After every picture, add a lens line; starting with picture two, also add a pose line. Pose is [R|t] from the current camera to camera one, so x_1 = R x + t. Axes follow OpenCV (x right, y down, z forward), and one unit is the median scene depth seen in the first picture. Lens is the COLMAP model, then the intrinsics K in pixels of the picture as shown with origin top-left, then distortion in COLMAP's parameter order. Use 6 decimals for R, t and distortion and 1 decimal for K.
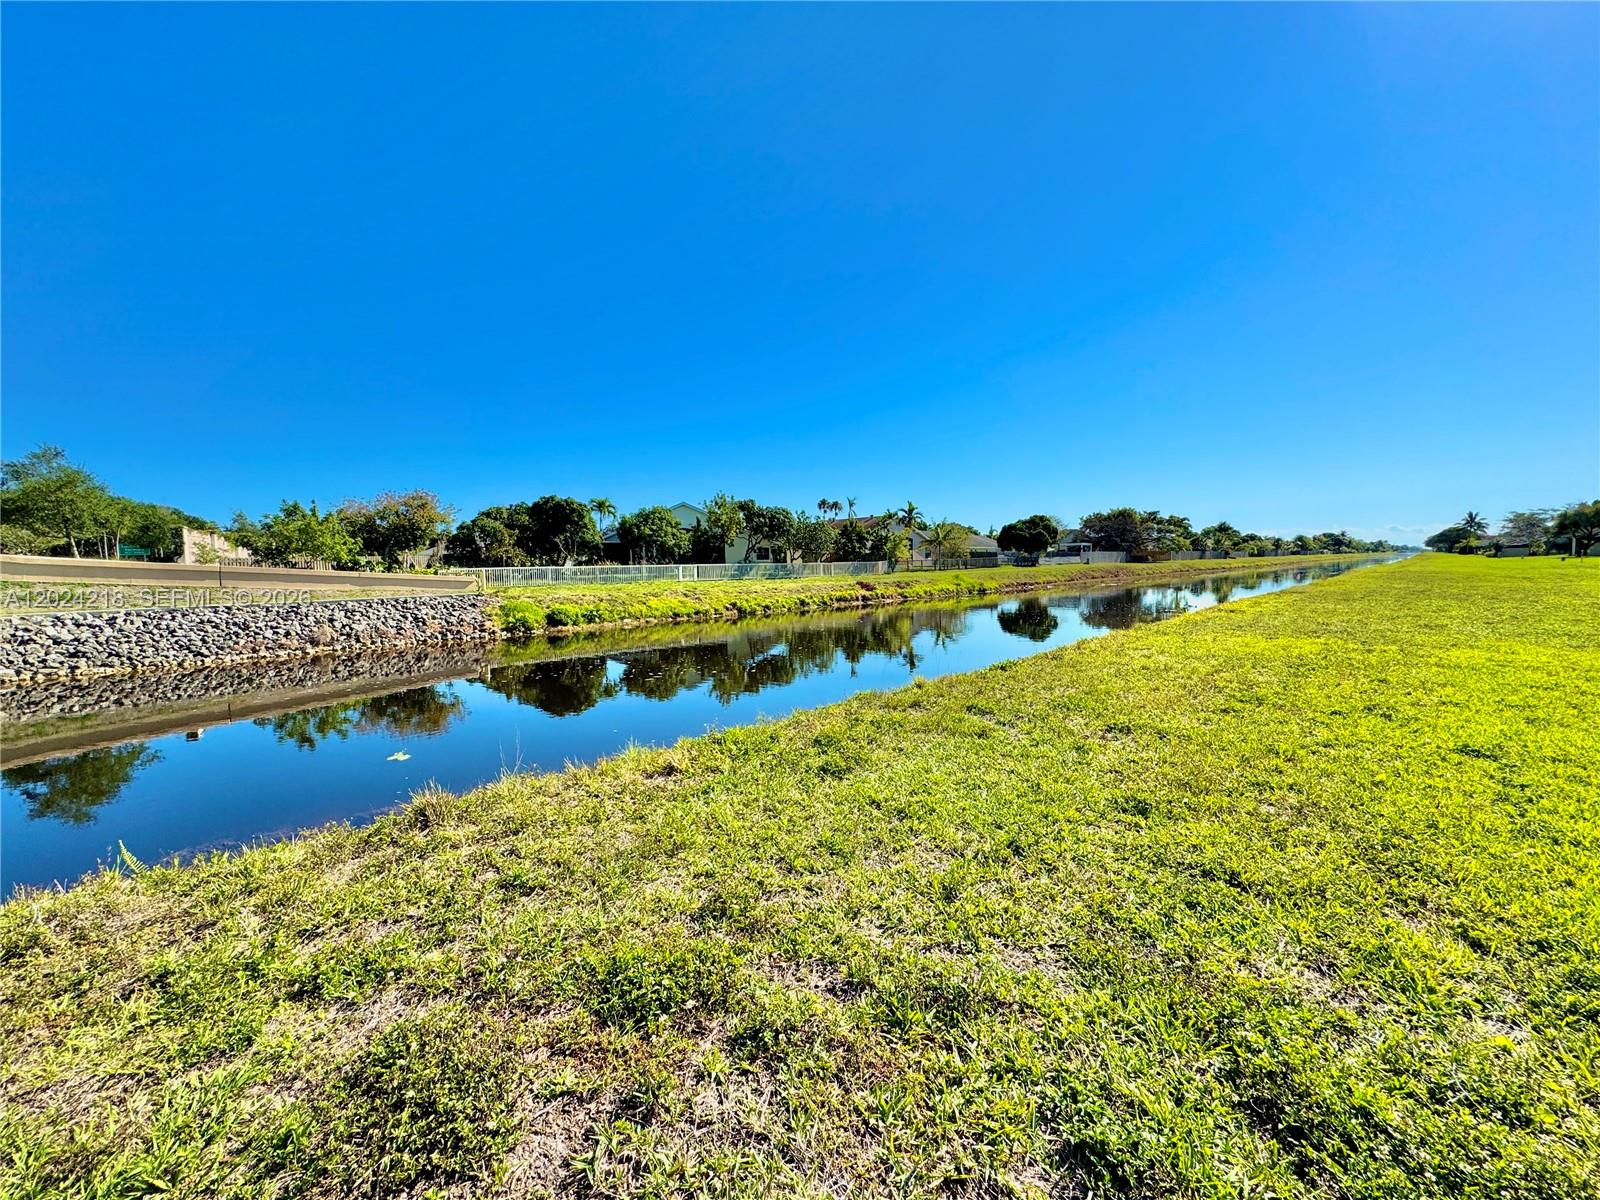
lens RADIAL K [[637.6, 0, 792.7], [0, 637.6, 598.5], [0, 0, 1]] dist [-0.003565, -0.000572]
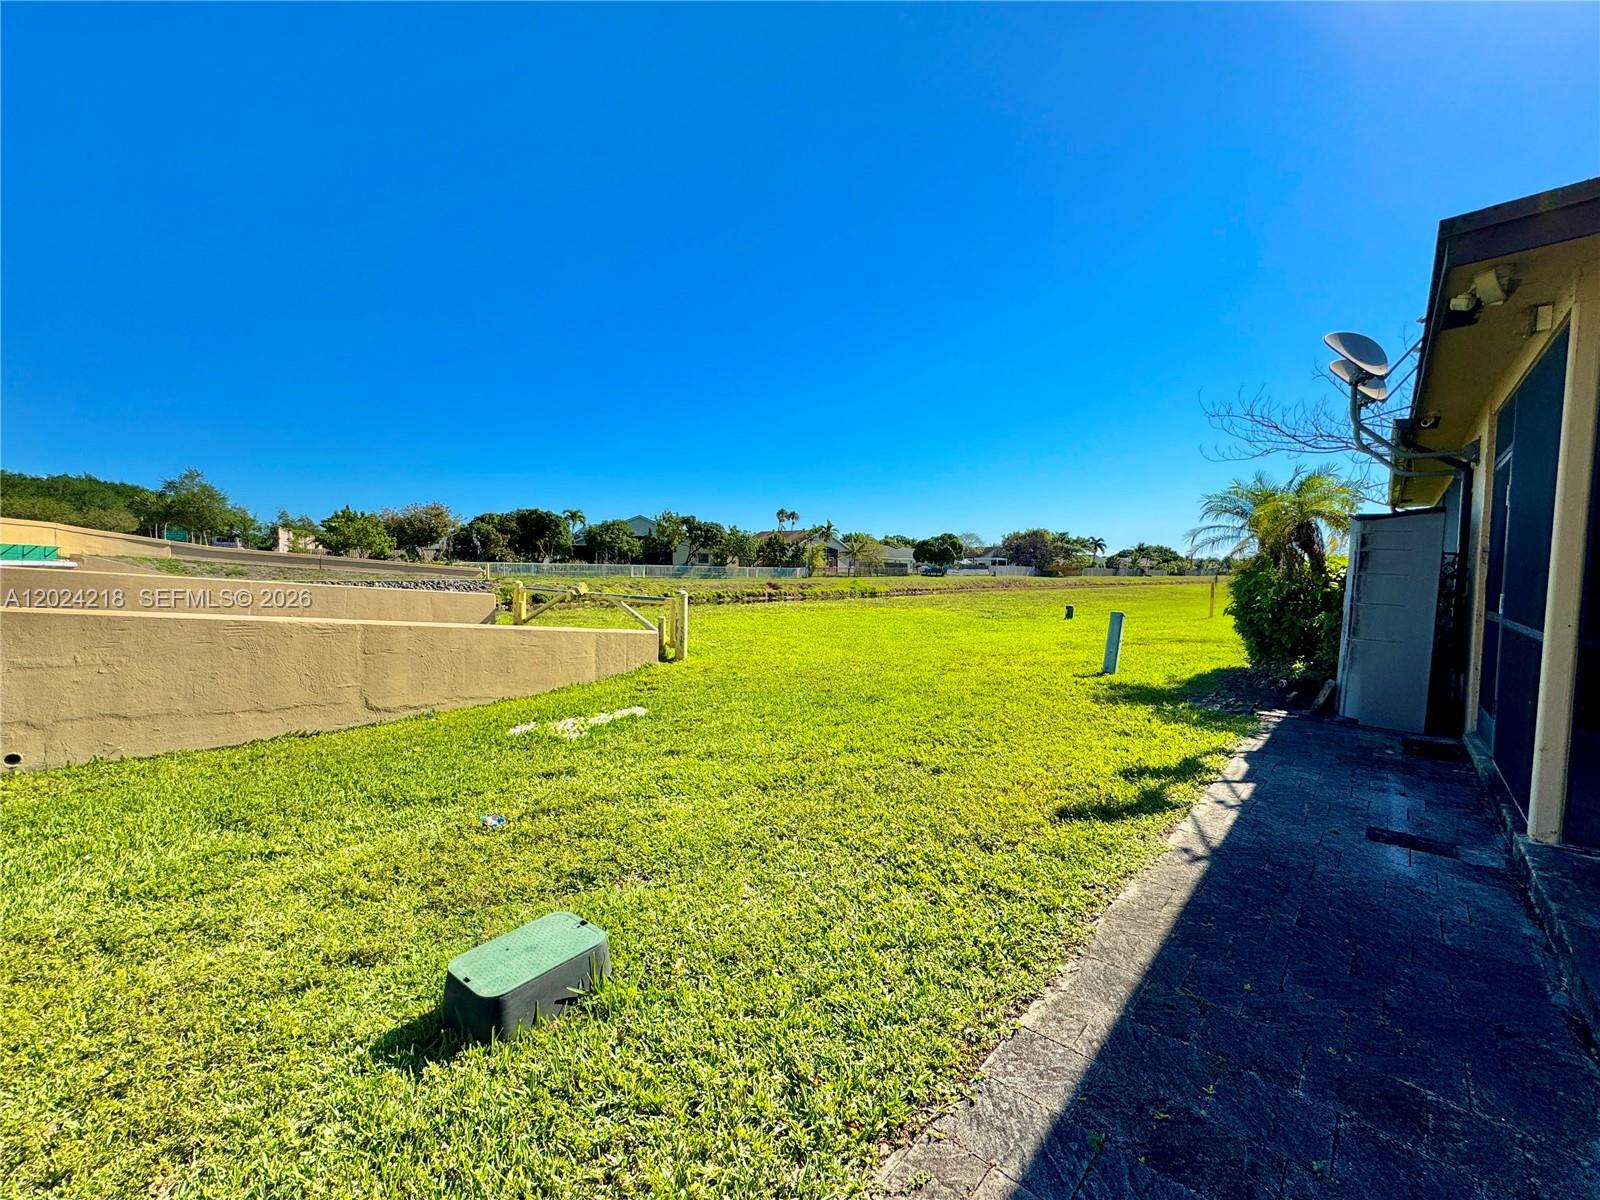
lens RADIAL K [[637.6, 0, 790.7], [0, 637.6, 599.6], [0, 0, 1]] dist [-0.003565, -0.000572]
pose [[0.998890, 0.032529, 0.034075, 0.109282], [-0.032361, 0.999461, -0.005462, 0.015551], [-0.034234, 0.004353, 0.999404, -0.330126]]
